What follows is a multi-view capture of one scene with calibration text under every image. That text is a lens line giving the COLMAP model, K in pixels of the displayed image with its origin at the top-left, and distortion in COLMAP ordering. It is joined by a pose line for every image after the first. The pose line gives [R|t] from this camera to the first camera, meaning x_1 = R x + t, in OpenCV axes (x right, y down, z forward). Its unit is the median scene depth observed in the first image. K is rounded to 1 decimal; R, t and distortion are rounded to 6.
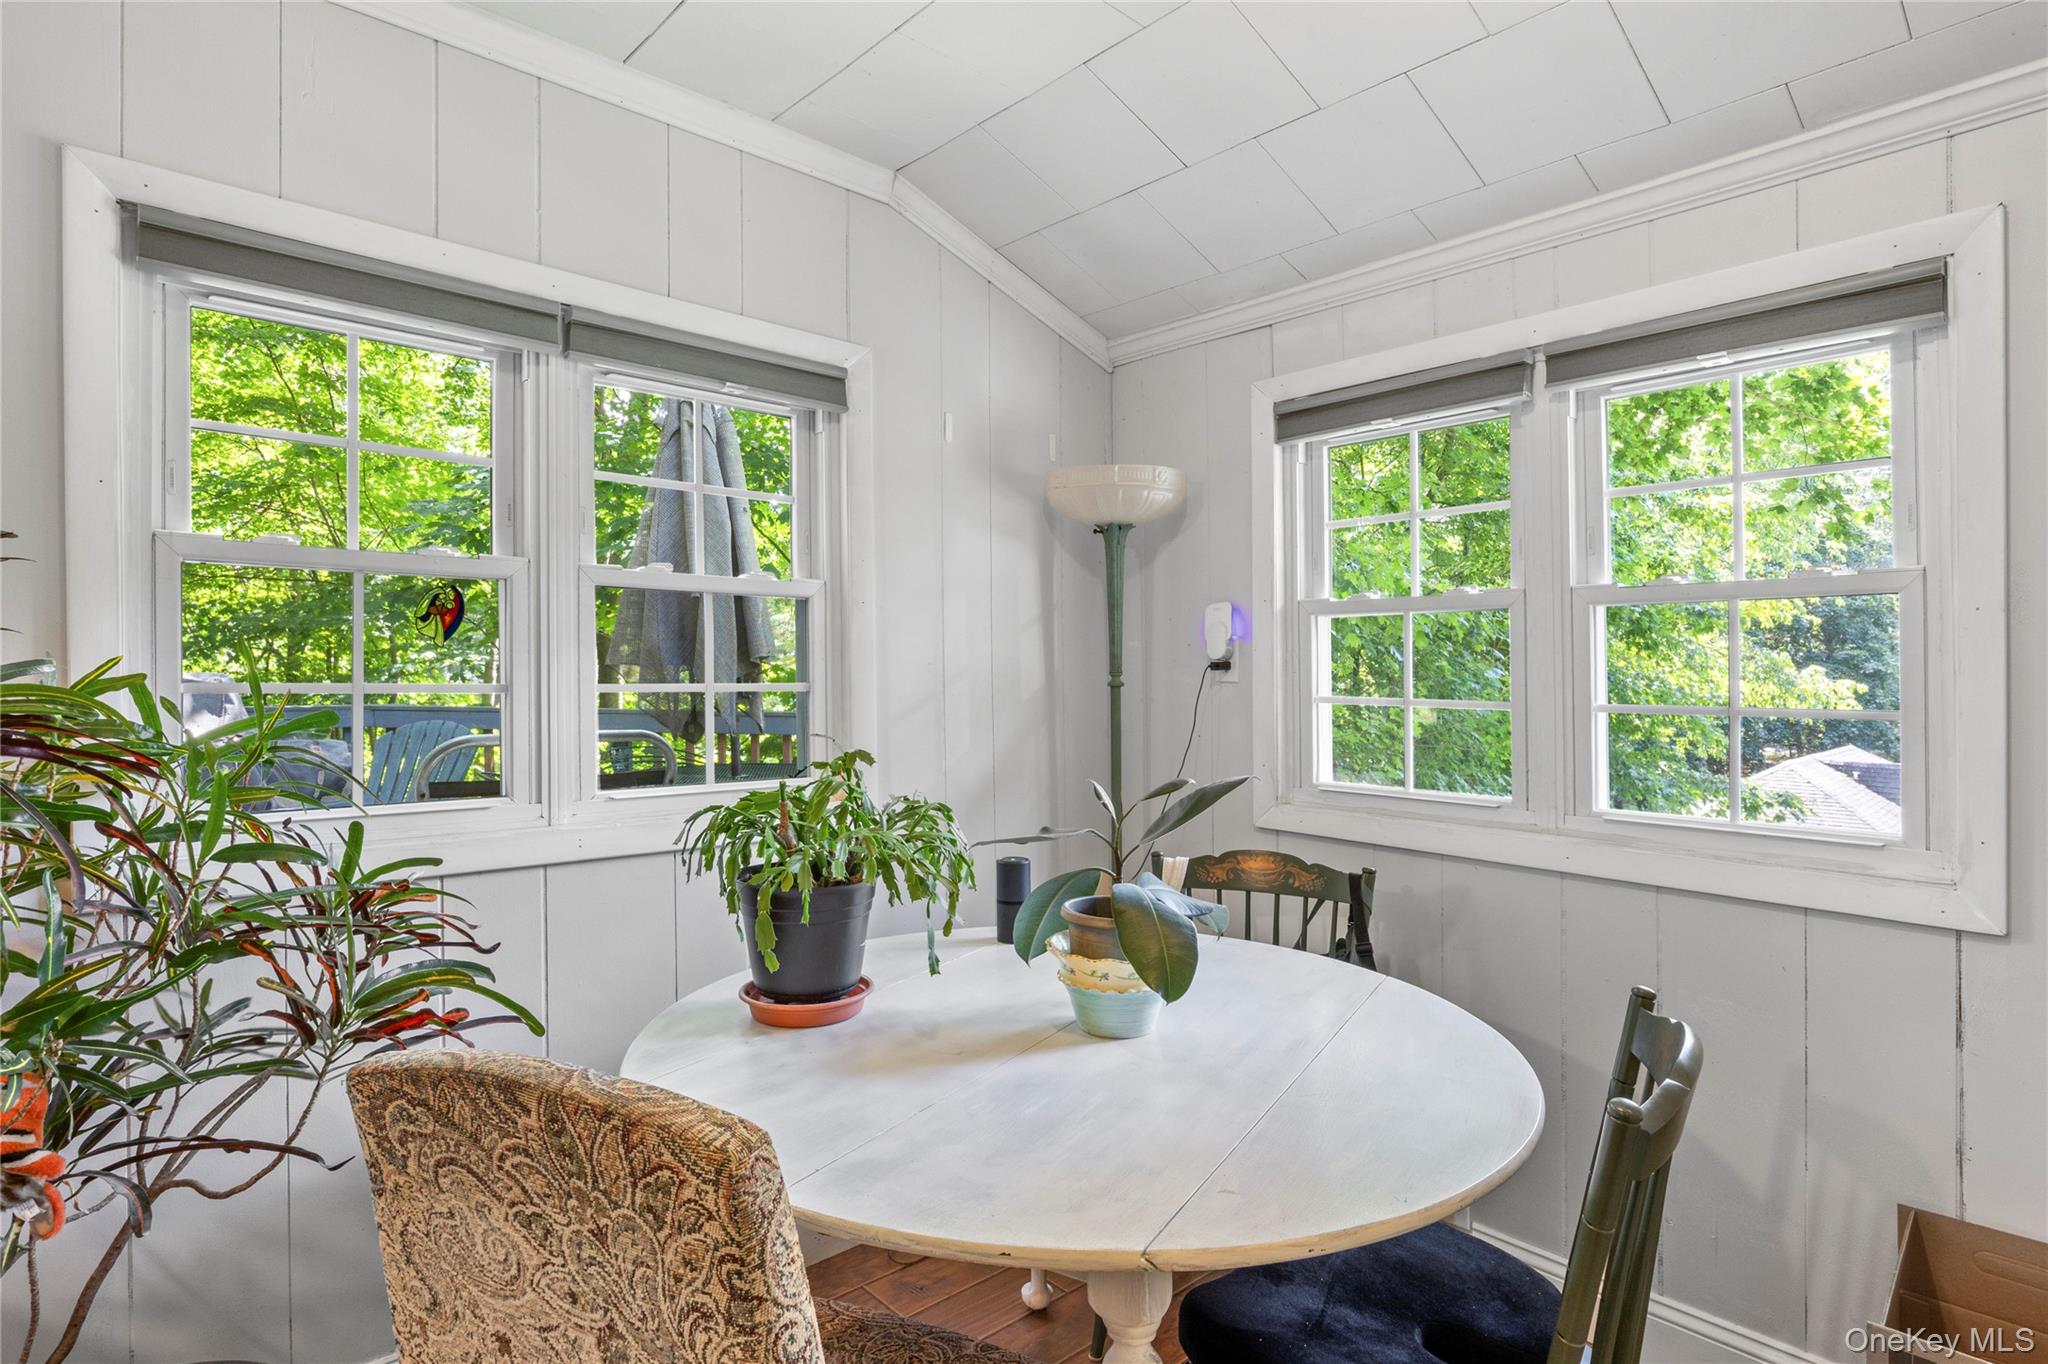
lens RADIAL K [[1113.5, 0, 1024.9], [0, 1113.5, 679.0], [0, 0, 1]] dist [0.000324, 0.000330]
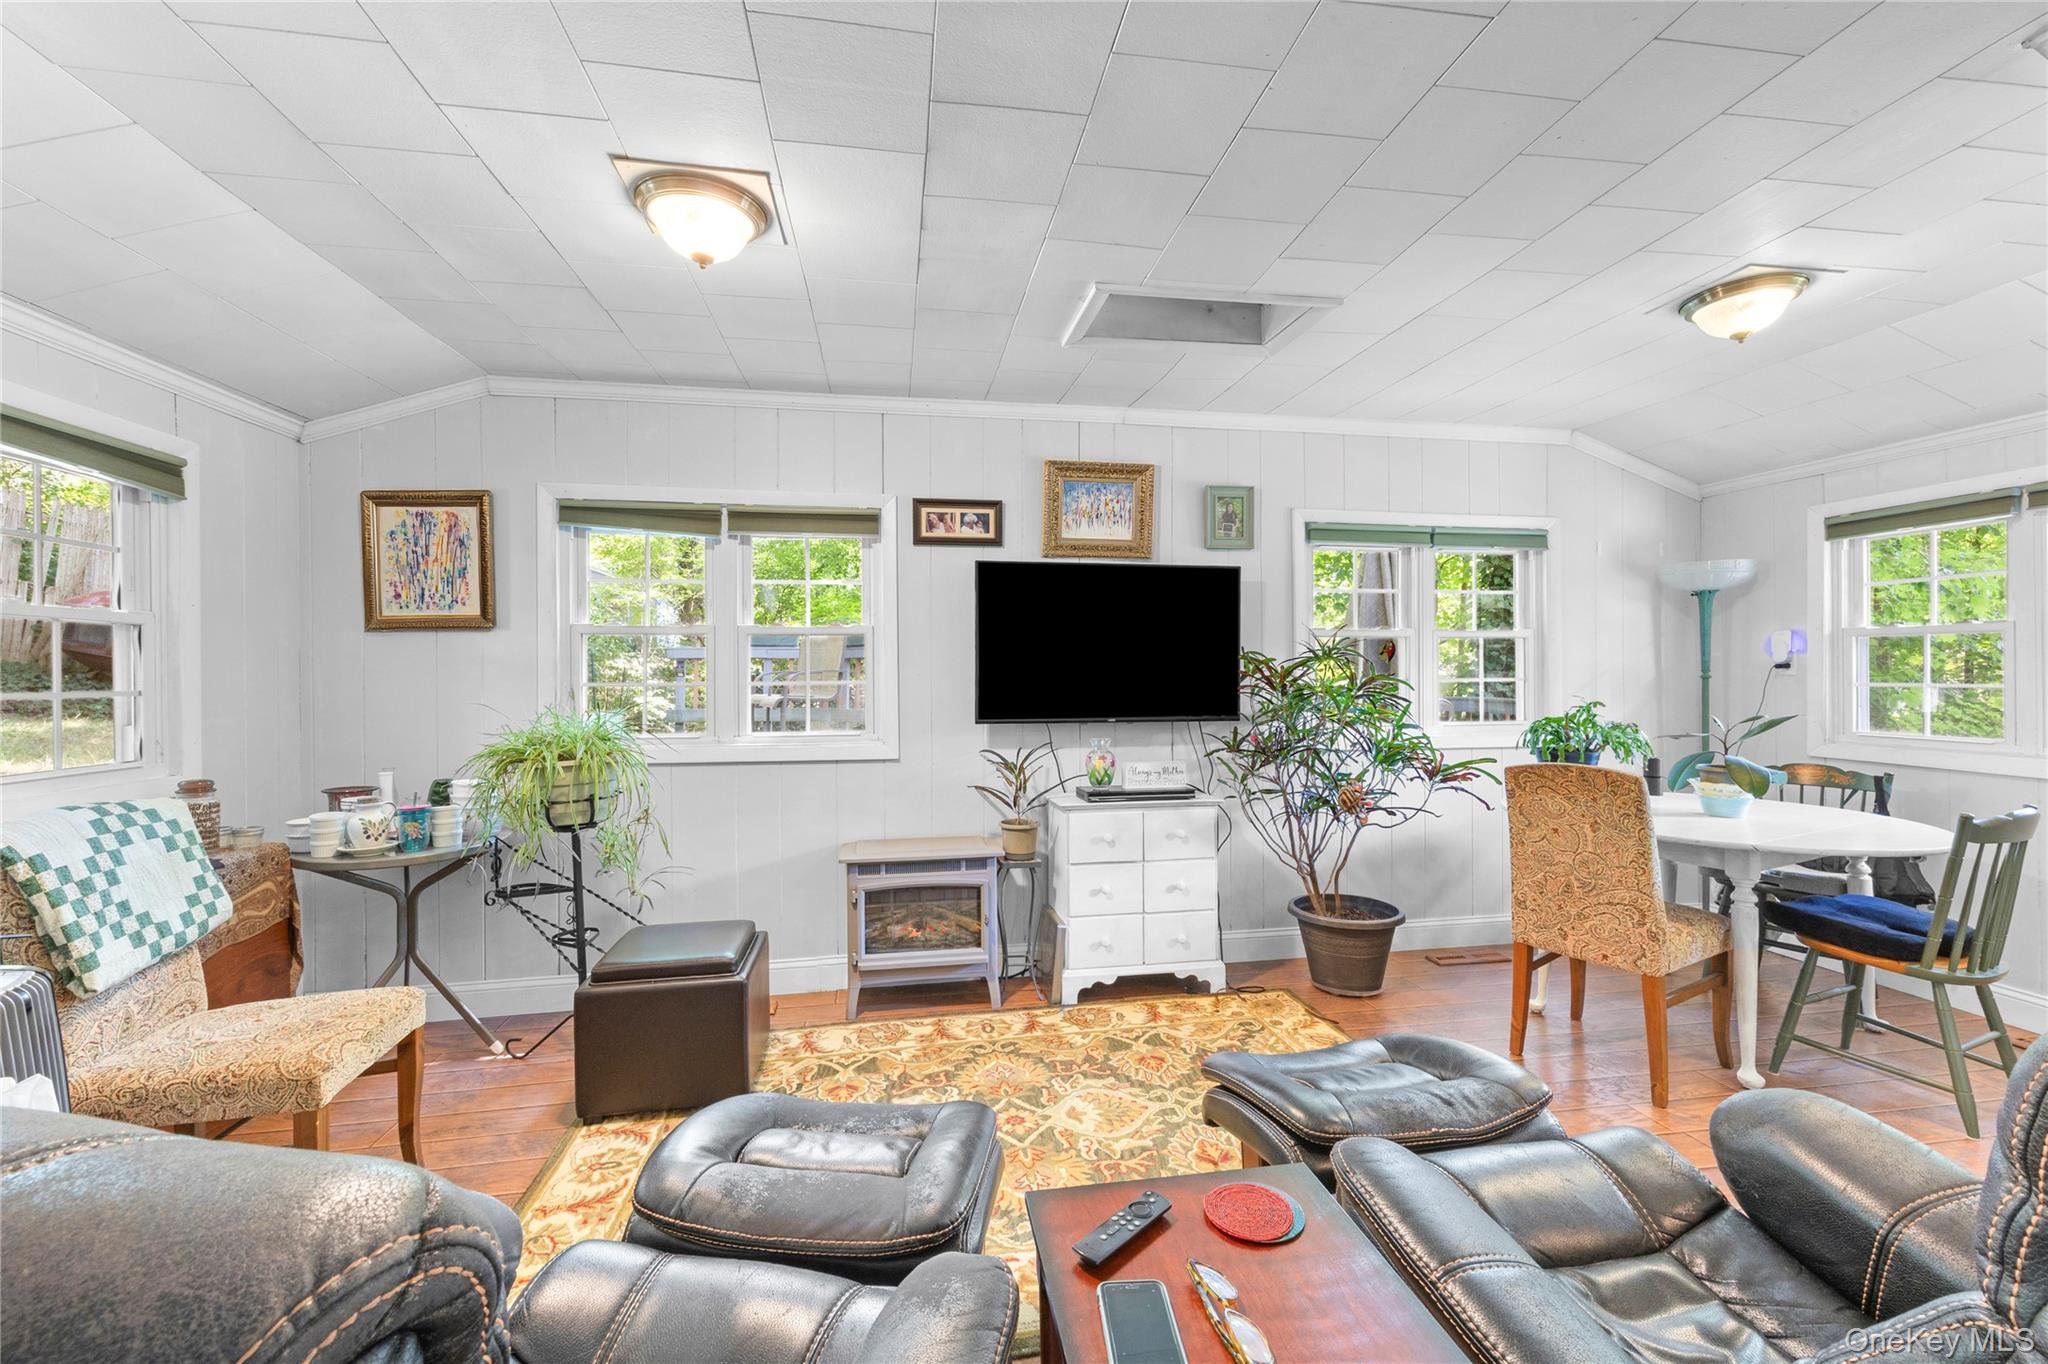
lens RADIAL K [[810.5, 0, 1021.4], [0, 810.5, 693.8], [0, 0, 1]] dist [0.001202, -0.000153]
pose [[0.837370, 0.002718, -0.546630, -0.146141], [0.007872, 0.999824, 0.017030, 0.001192], [0.546580, -0.018564, 0.837201, -0.817243]]
